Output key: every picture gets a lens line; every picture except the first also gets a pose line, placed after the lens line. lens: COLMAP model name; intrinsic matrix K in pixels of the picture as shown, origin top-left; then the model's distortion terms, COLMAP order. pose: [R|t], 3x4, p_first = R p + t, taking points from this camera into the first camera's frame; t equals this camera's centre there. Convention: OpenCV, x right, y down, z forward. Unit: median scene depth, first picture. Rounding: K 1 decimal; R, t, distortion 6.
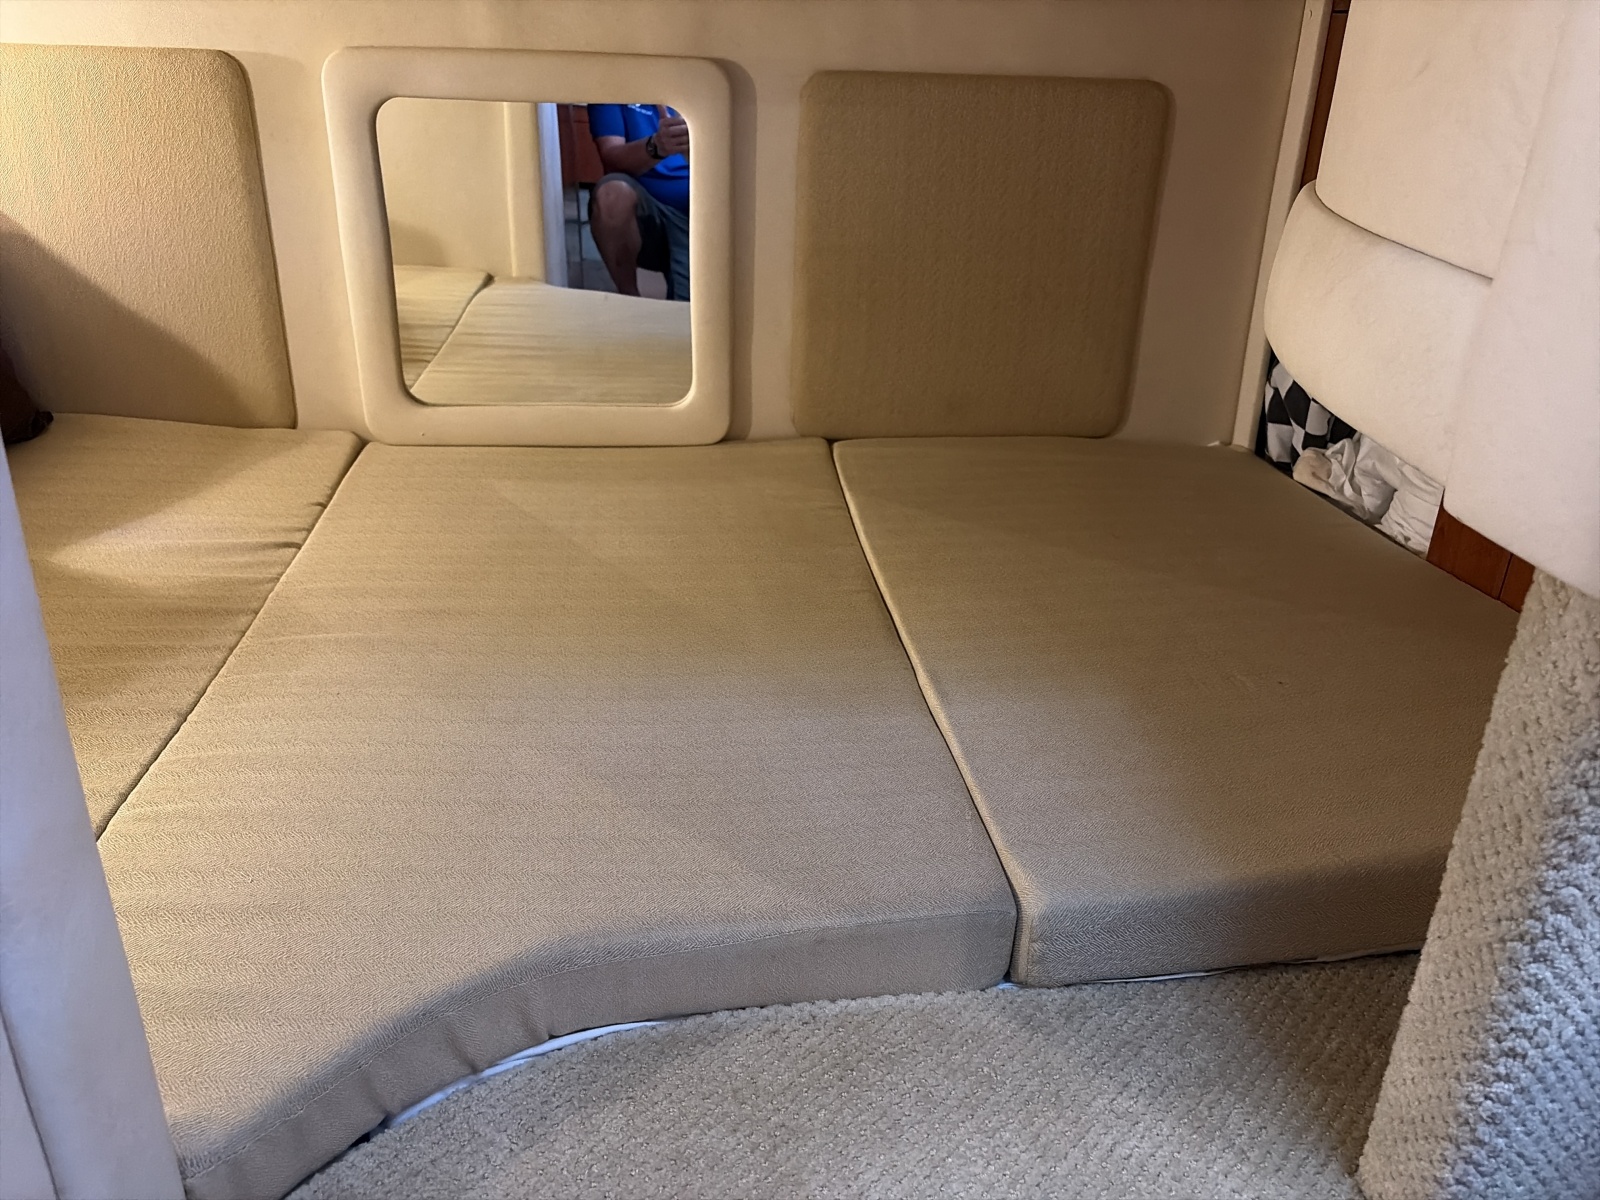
lens RADIAL K [[1203.9, 0, 800.0], [0, 1203.9, 600.0], [0, 0, 1]] dist [0.030023, -0.104740]
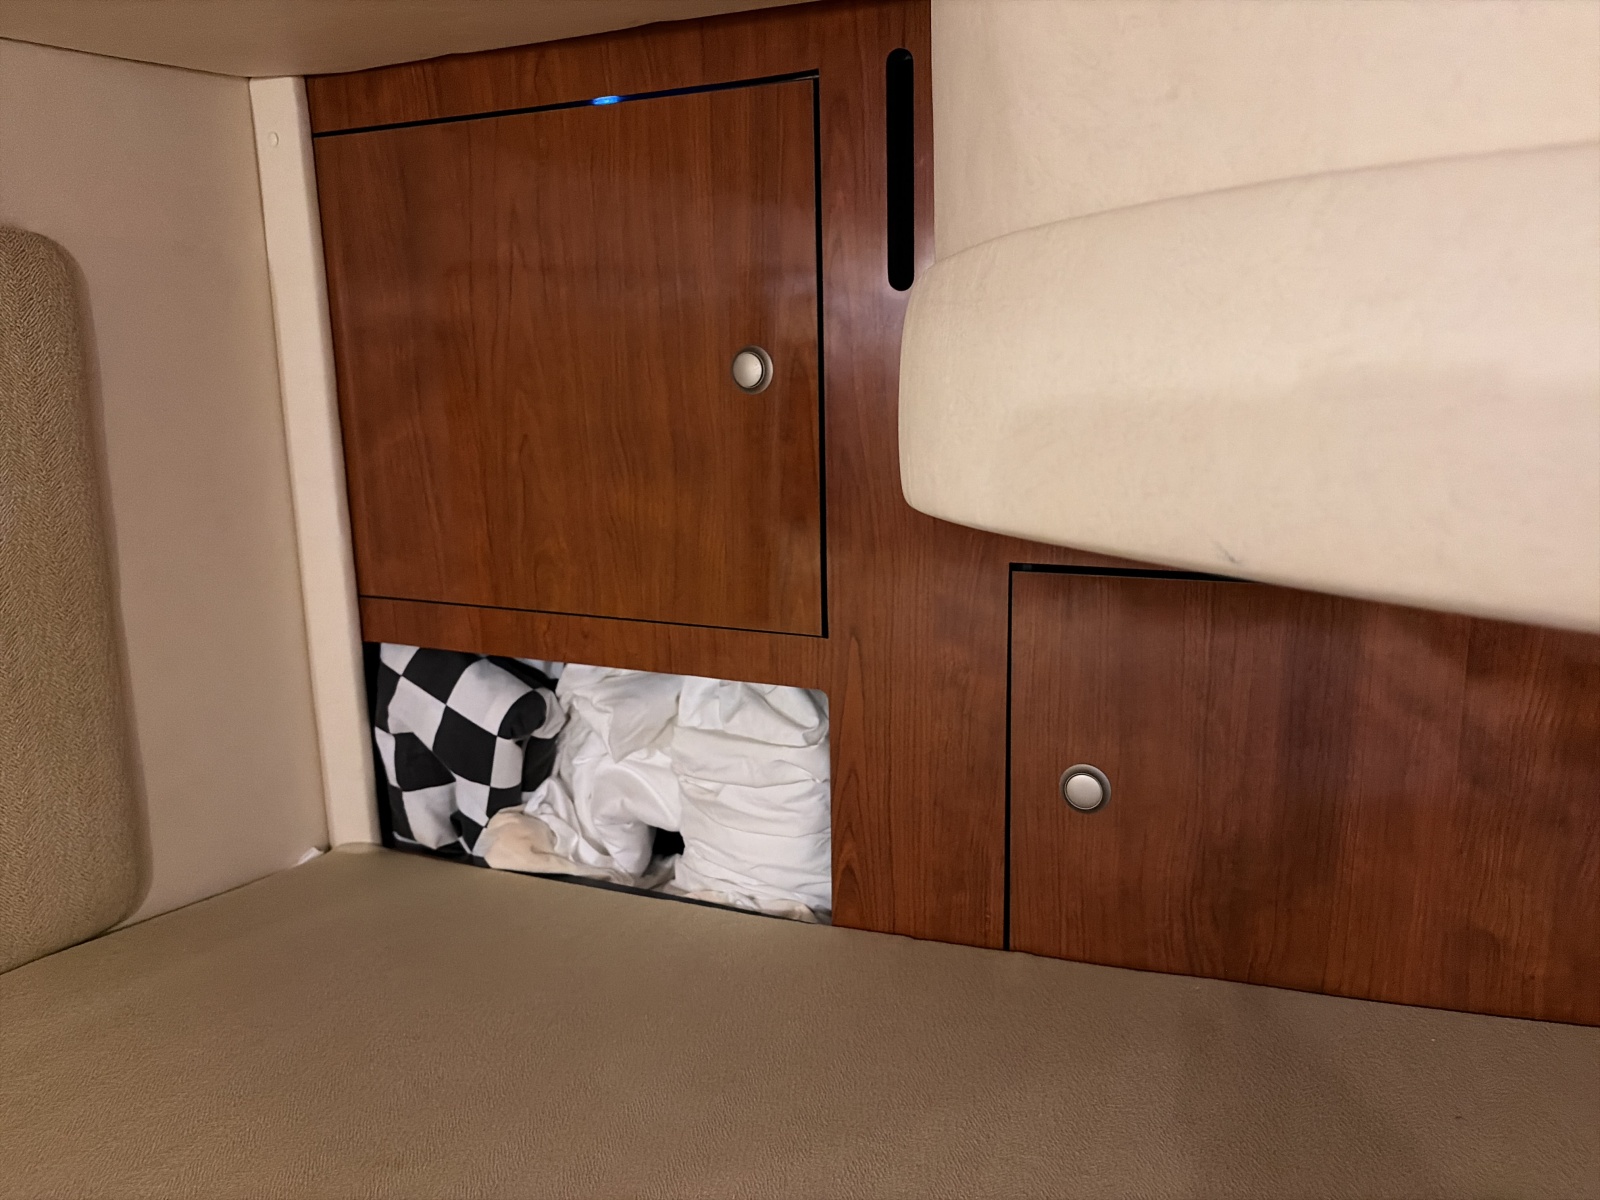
lens RADIAL K [[1203.9, 0, 800.0], [0, 1203.9, 600.0], [0, 0, 1]] dist [0.030023, -0.104740]
pose [[0.516700, -0.189317, 0.834973, 0.018221], [0.376736, 0.926031, -0.023170, -0.153636], [-0.768824, 0.326536, 0.549803, 0.523066]]
